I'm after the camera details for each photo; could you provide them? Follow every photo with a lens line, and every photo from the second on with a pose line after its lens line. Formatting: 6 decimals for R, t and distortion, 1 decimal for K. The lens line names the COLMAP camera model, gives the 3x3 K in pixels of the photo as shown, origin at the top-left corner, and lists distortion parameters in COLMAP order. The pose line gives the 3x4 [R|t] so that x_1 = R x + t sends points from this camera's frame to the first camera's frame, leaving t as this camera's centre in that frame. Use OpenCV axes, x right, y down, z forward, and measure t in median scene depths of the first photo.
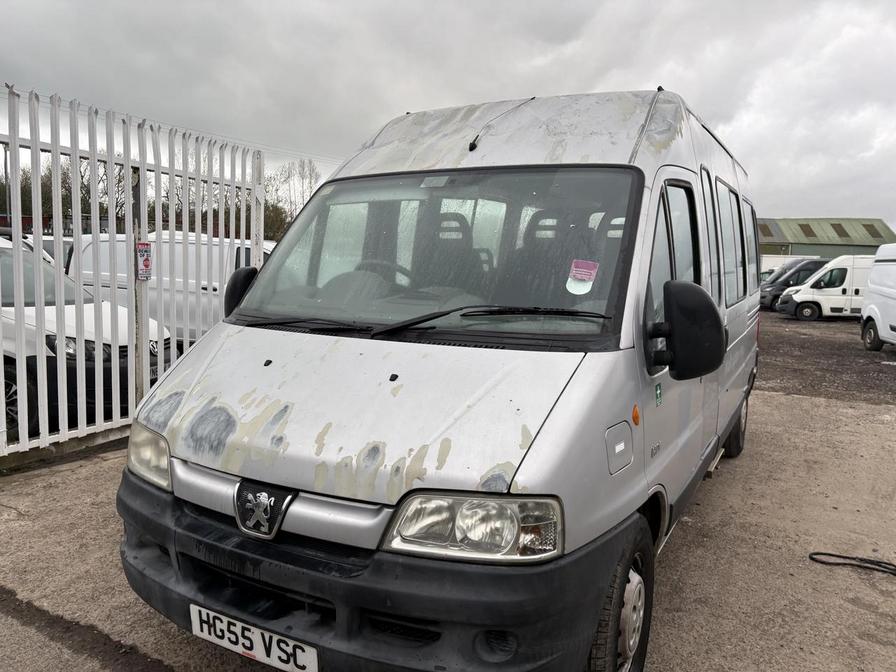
lens RADIAL K [[672.1, 0, 448.0], [0, 672.1, 336.0], [0, 0, 1]] dist [0.005799, 0.002153]
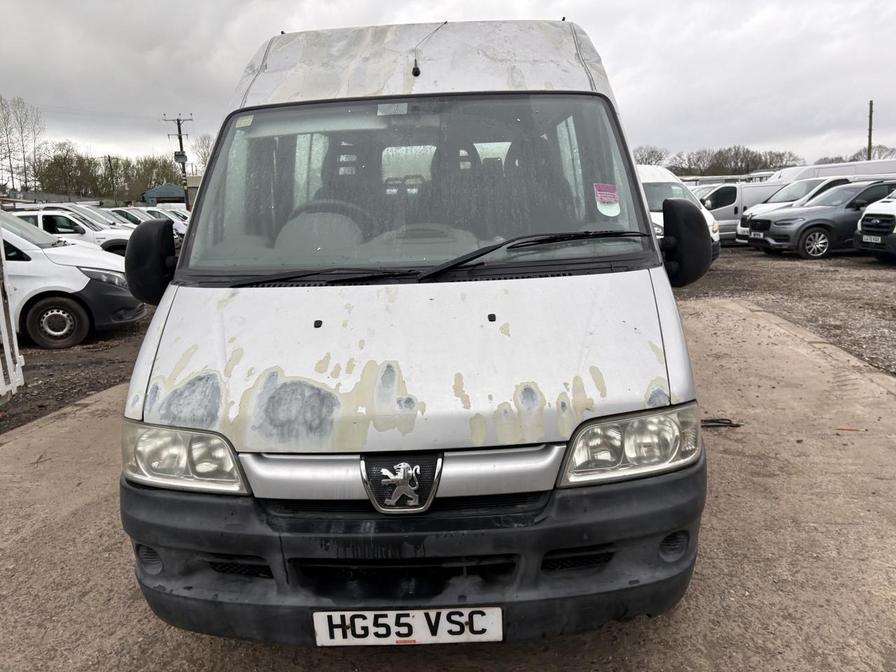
lens RADIAL K [[669.9, 0, 447.9], [0, 669.9, 352.4], [0, 0, 1]] dist [0.003088, -0.001733]
pose [[0.888194, -0.152137, 0.433550, -0.572785], [0.110273, 0.986595, 0.120296, -0.009000], [-0.446039, -0.059037, 0.893064, 0.198560]]
